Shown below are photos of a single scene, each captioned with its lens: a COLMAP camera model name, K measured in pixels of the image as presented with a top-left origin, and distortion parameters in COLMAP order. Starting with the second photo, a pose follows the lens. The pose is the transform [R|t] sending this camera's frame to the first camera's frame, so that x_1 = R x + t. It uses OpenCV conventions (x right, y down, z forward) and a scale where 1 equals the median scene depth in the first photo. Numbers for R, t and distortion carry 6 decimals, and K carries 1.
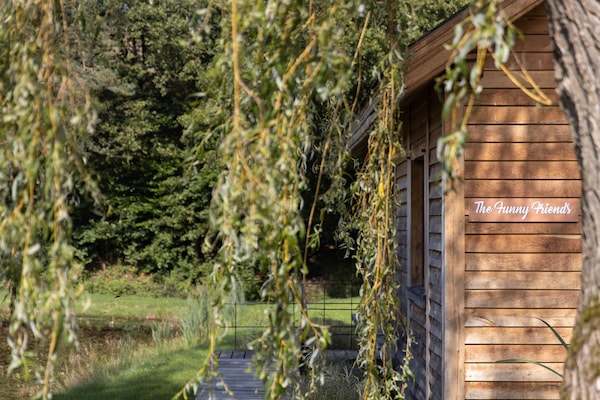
lens RADIAL K [[1353.1, 0, 299.0], [0, 1353.1, 201.4], [0, 0, 1]] dist [0.252353, 0.000000]
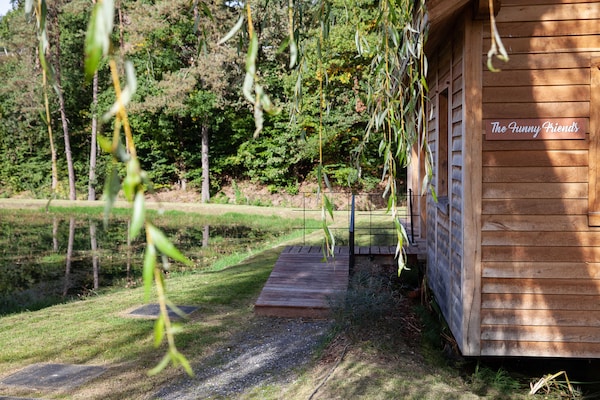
lens RADIAL K [[1353.1, 0, 299.4], [0, 1353.1, 200.6], [0, 0, 1]] dist [0.252353, 0.000000]
pose [[0.999929, 0.000500, -0.011866, -0.015718], [0.000250, 0.998007, 0.063105, -0.006386], [0.011874, -0.063103, 0.997936, -0.128004]]
